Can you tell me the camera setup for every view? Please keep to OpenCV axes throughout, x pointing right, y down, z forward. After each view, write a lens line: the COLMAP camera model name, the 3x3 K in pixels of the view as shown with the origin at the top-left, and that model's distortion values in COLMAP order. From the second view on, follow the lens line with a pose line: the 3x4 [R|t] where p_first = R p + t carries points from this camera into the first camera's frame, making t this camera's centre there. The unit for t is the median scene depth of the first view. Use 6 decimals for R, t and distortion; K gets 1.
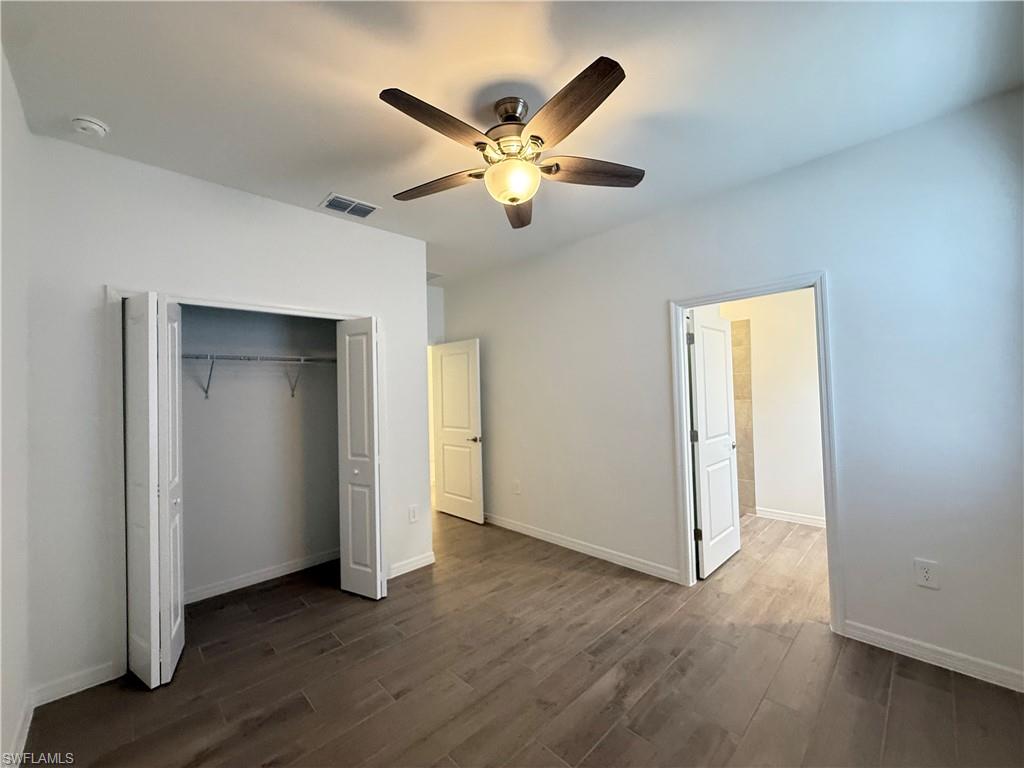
lens RADIAL K [[409.2, 0, 512.0], [0, 409.2, 384.0], [0, 0, 1]] dist [-0.000923, -0.000128]
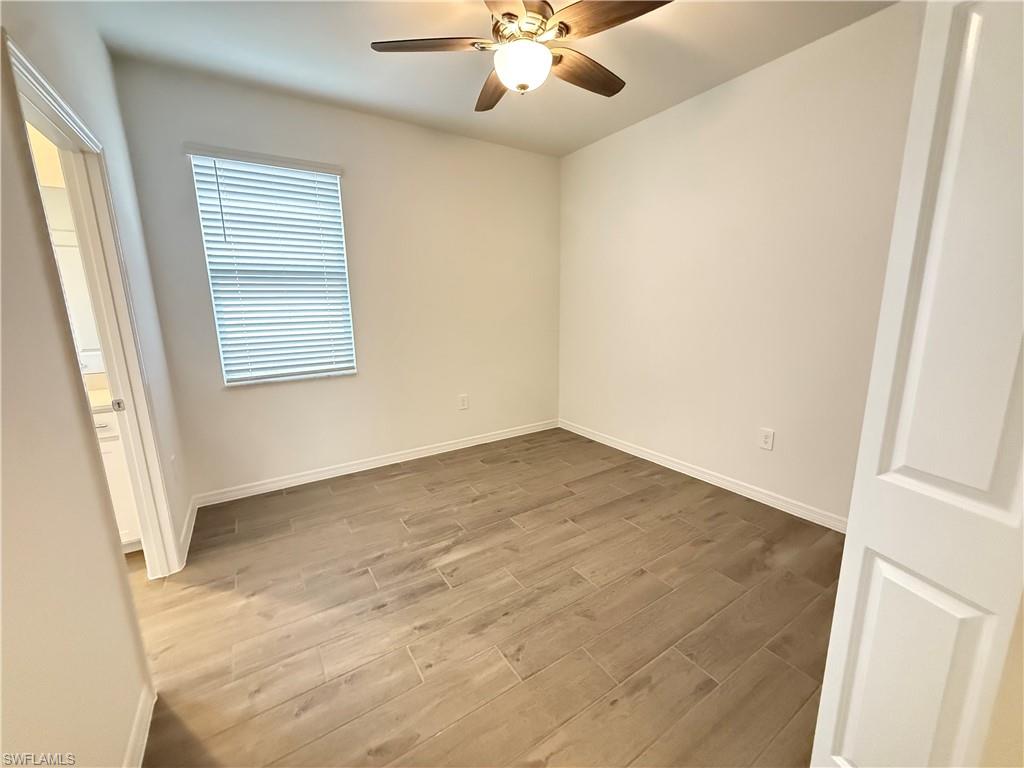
lens RADIAL K [[409.2, 0, 512.0], [0, 409.2, 384.0], [0, 0, 1]] dist [-0.000923, -0.000128]
pose [[-0.980336, 0.005424, 0.197260, -0.140339], [0.038964, 0.985263, 0.166552, 0.071210], [-0.193450, 0.170963, -0.966100, 1.796062]]
